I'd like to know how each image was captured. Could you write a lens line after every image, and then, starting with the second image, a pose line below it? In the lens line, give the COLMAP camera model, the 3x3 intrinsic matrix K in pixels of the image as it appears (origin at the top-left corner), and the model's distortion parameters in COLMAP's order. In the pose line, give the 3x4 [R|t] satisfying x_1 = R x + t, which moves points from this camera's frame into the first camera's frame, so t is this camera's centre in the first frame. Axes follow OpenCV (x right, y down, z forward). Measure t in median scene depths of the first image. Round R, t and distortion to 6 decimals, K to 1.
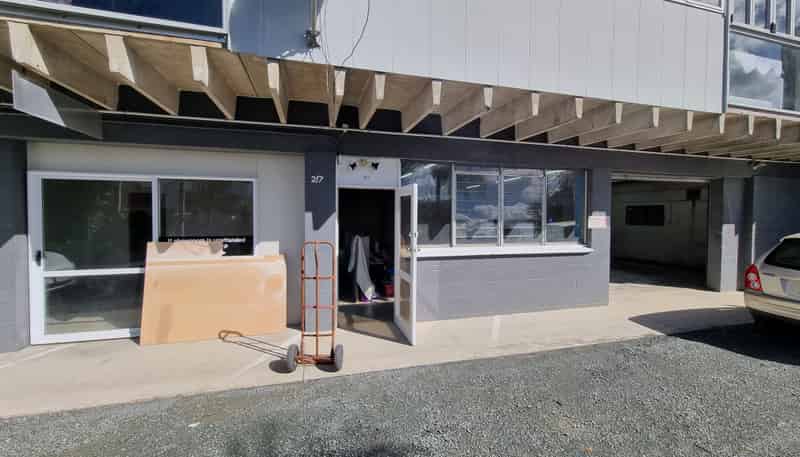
lens RADIAL K [[329.0, 0, 402.8], [0, 329.0, 224.2], [0, 0, 1]] dist [-0.003317, -0.000340]
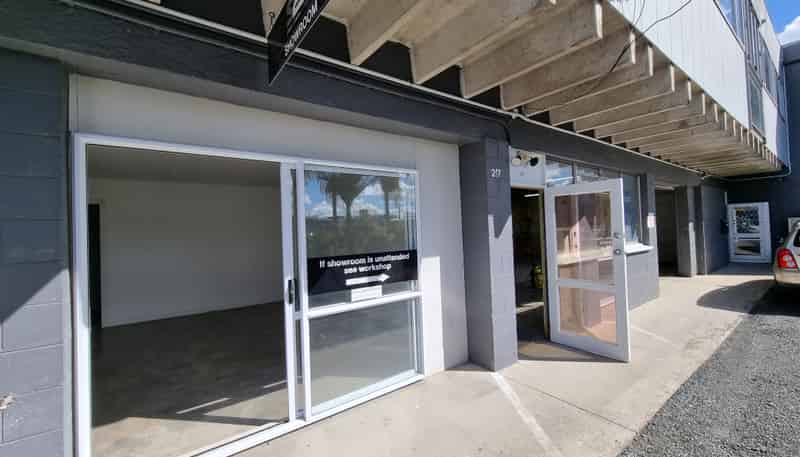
lens RADIAL K [[329.0, 0, 402.8], [0, 329.0, 224.2], [0, 0, 1]] dist [-0.003317, -0.000340]
pose [[0.932120, -0.031292, 0.360795, -0.744388], [0.050961, 0.997680, -0.045130, 0.010690], [-0.358546, 0.060453, 0.931553, 0.340029]]
